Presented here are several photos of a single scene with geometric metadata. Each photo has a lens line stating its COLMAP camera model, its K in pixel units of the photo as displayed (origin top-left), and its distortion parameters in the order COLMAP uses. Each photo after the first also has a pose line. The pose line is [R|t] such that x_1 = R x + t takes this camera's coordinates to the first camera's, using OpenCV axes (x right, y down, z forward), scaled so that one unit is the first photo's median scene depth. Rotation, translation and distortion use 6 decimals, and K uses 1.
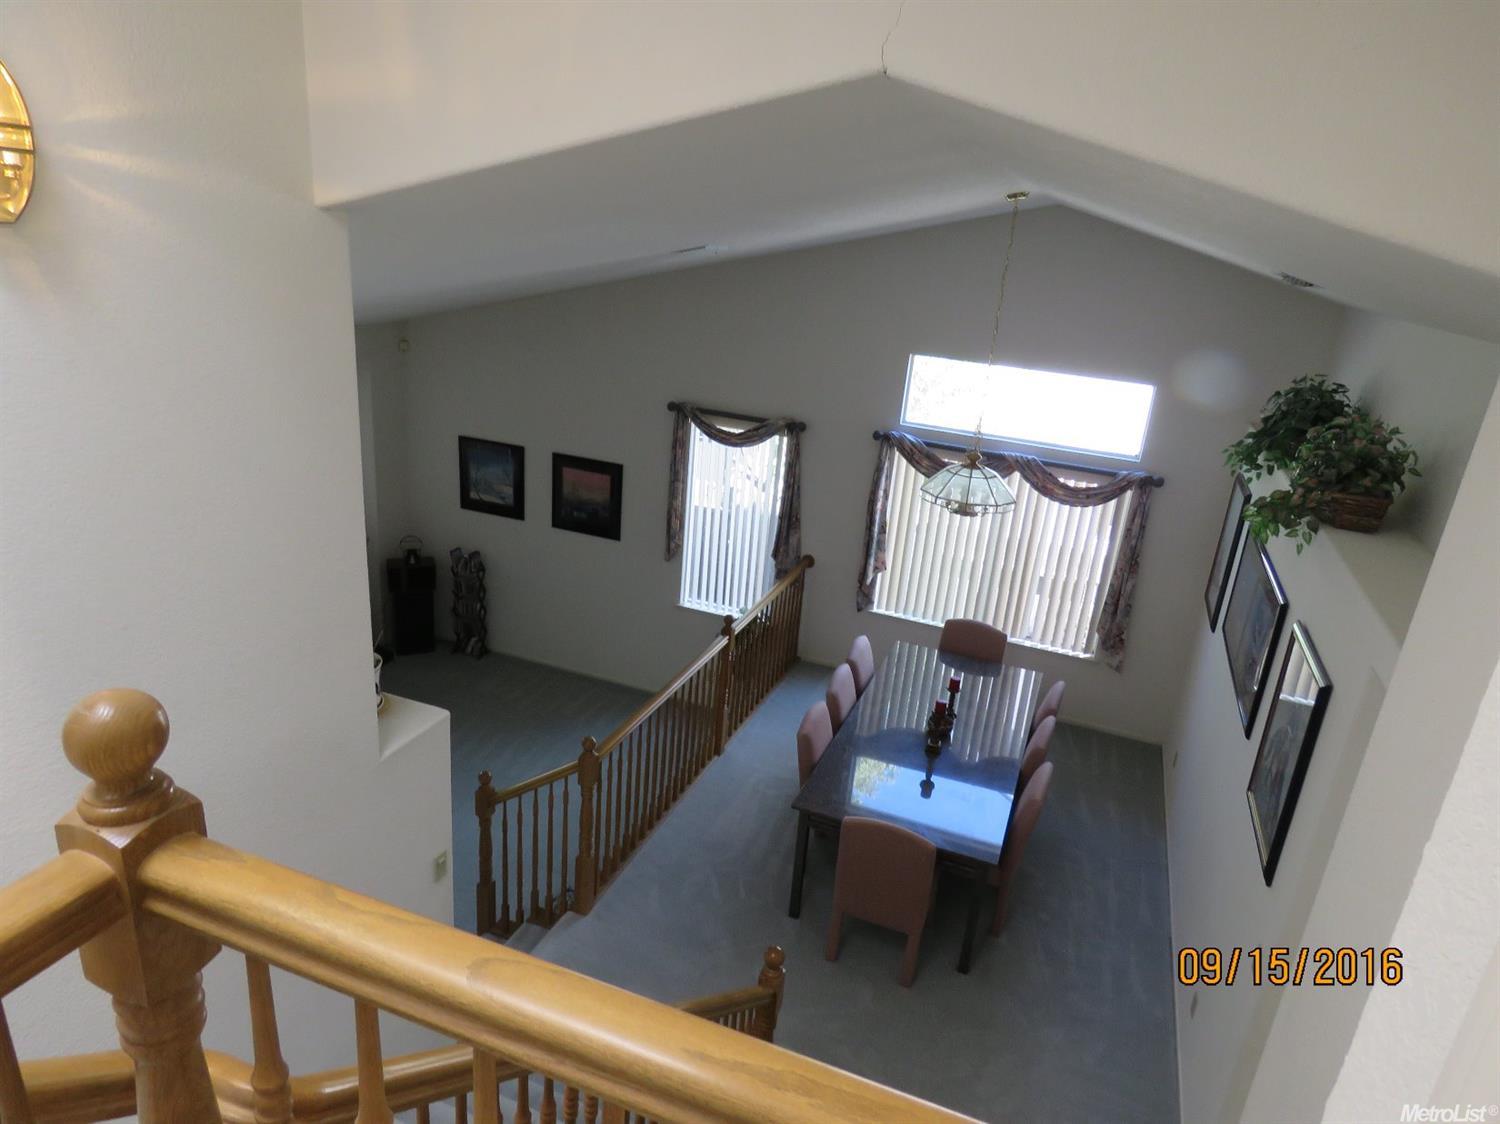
lens RADIAL K [[968.5, 0, 741.9], [0, 968.5, 560.3], [0, 0, 1]] dist [0.004435, 0.006820]
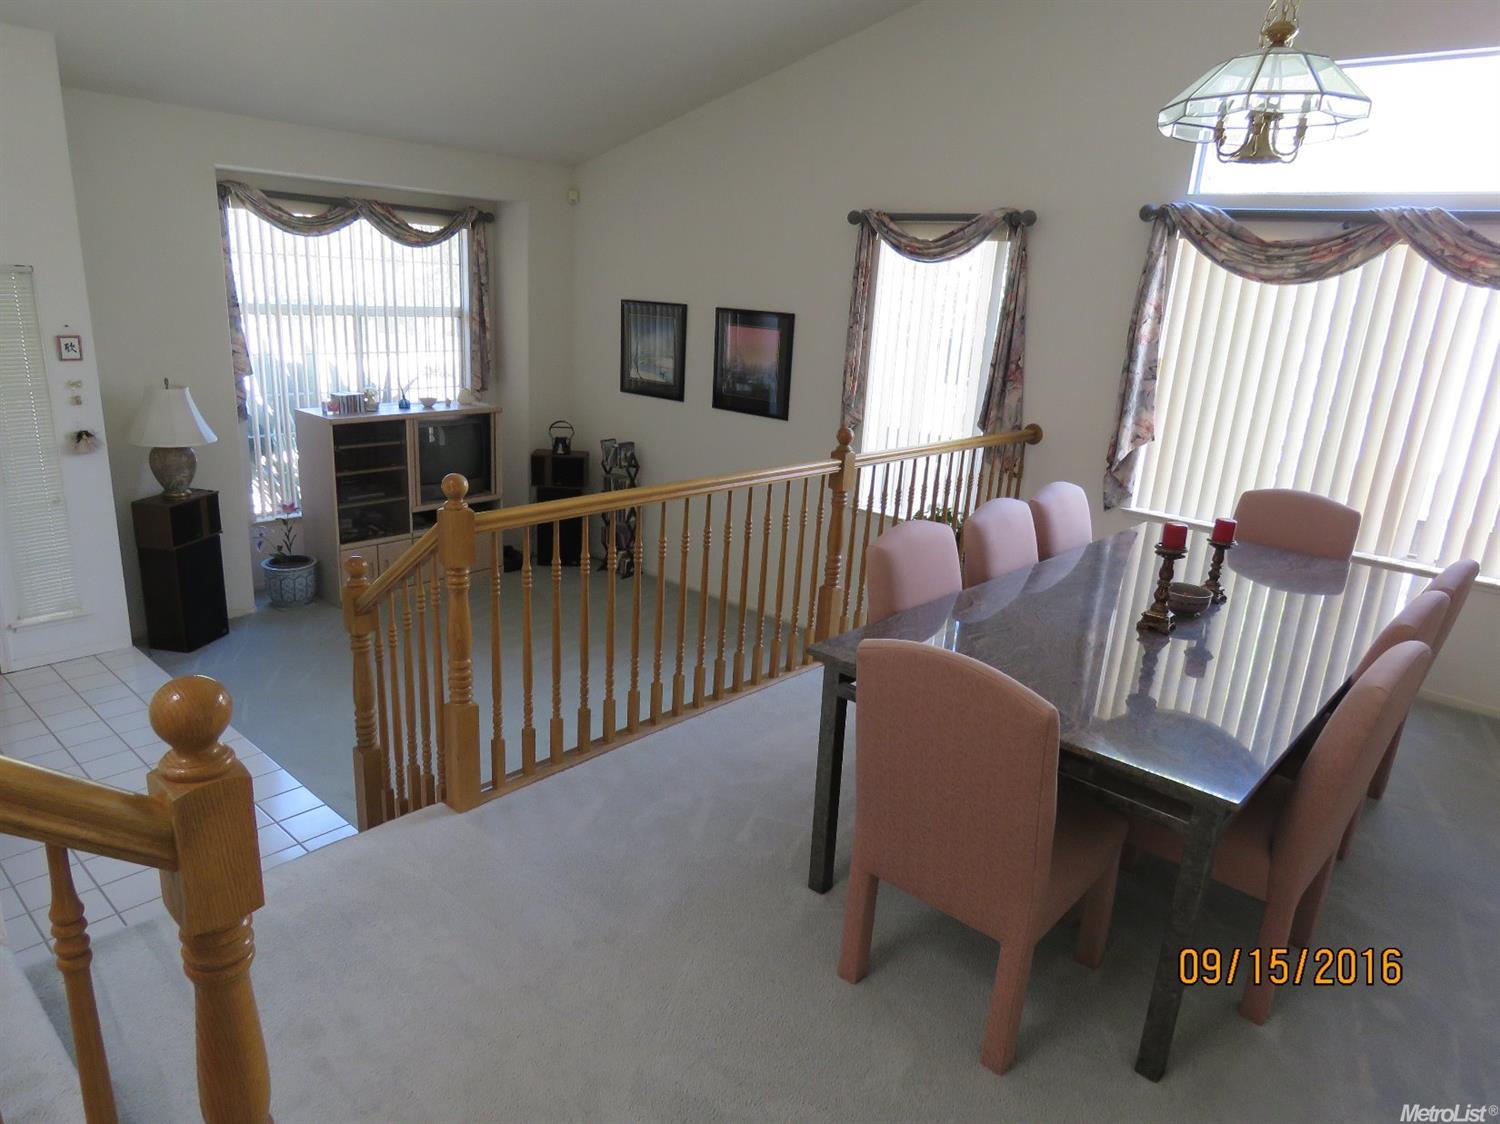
lens RADIAL K [[968.5, 0, 747.5], [0, 968.5, 570.7], [0, 0, 1]] dist [0.004435, 0.006820]
pose [[0.936493, 0.074225, -0.342741, 0.122682], [-0.097526, 0.993914, -0.051231, 0.151123], [0.336853, 0.081403, 0.938032, 0.322141]]
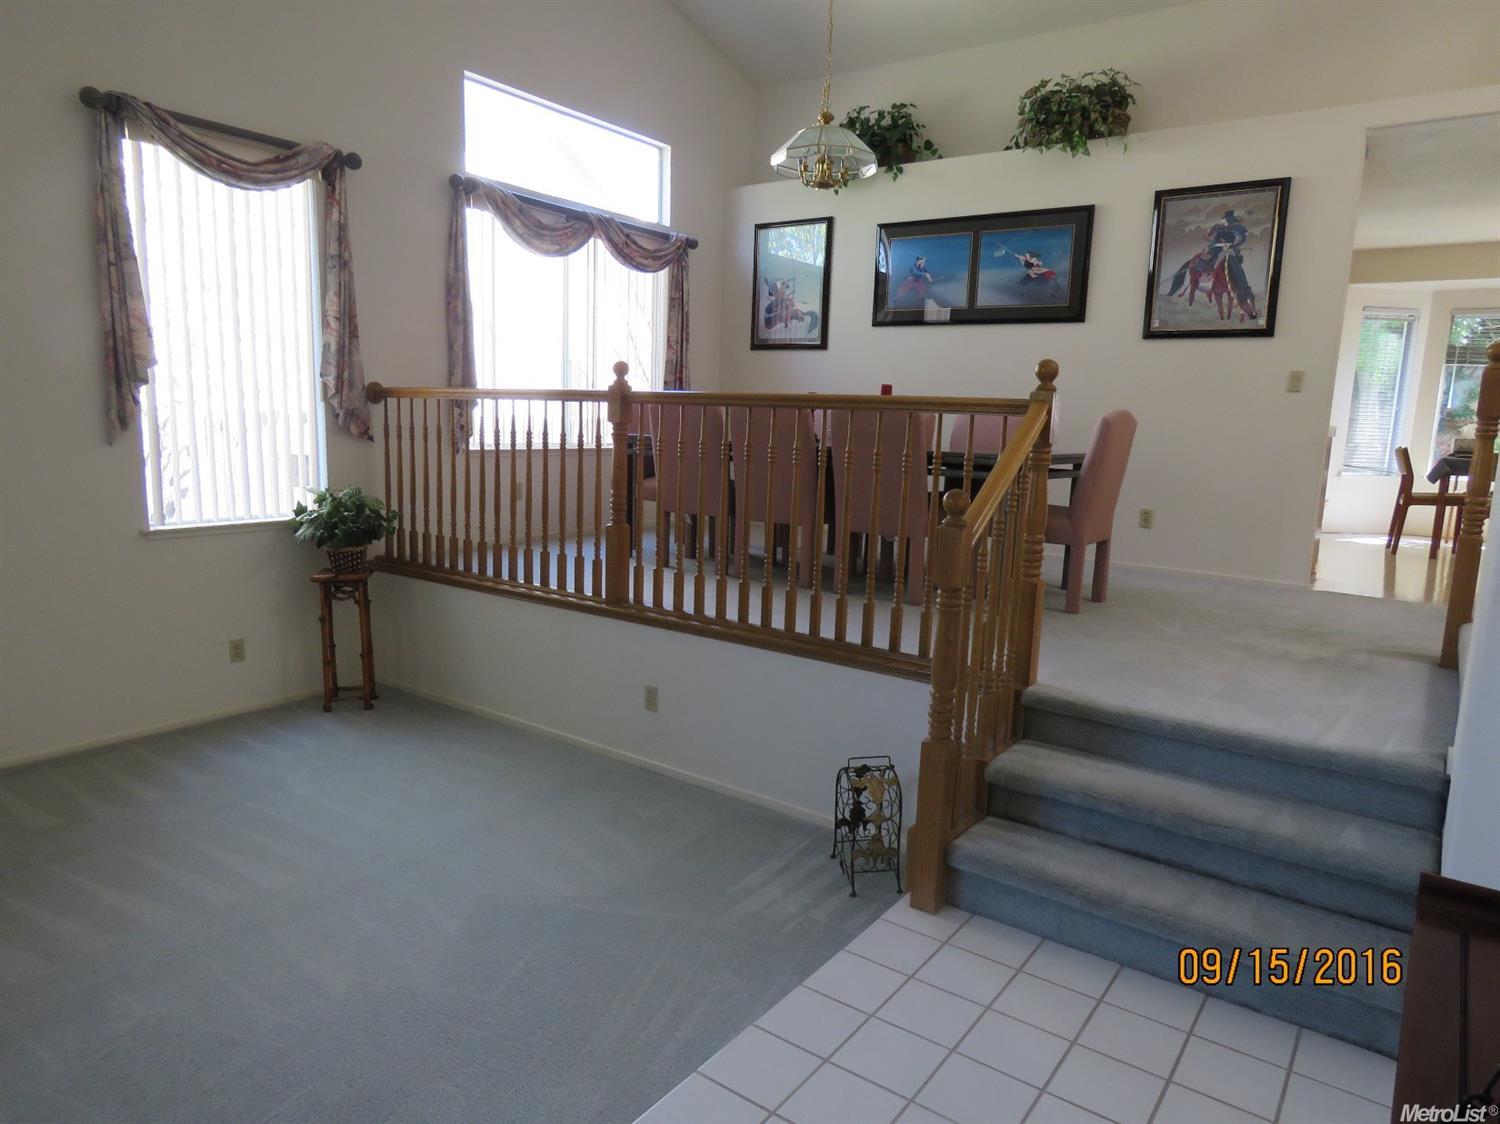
lens RADIAL K [[968.5, 0, 748.8], [0, 968.5, 561.7], [0, 0, 1]] dist [0.004435, 0.006820]
pose [[0.244559, -0.223318, 0.943568, -0.512214], [0.310626, 0.939876, 0.141935, 0.092856], [-0.918533, 0.258385, 0.299224, 0.625712]]
